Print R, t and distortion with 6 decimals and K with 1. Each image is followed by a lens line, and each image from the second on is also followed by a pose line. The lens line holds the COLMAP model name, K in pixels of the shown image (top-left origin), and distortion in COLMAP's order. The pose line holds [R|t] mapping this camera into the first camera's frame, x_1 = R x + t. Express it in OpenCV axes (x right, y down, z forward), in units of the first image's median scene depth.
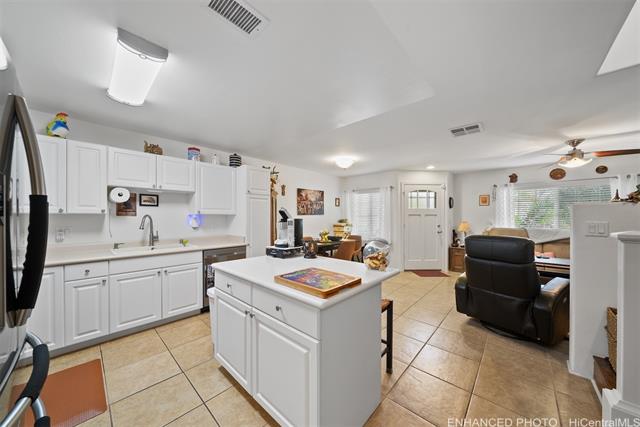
lens RADIAL K [[222.8, 0, 318.7], [0, 222.8, 215.6], [0, 0, 1]] dist [-0.007180, 0.000399]
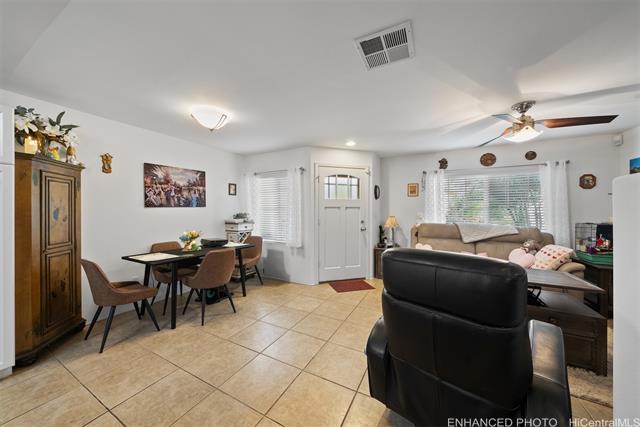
lens RADIAL K [[222.8, 0, 319.0], [0, 222.8, 208.4], [0, 0, 1]] dist [-0.007180, 0.000399]
pose [[0.969330, 0.001015, 0.245761, 0.206925], [-0.000030, 0.999992, -0.004013, 0.003287], [-0.245763, 0.003882, 0.969322, 0.288240]]
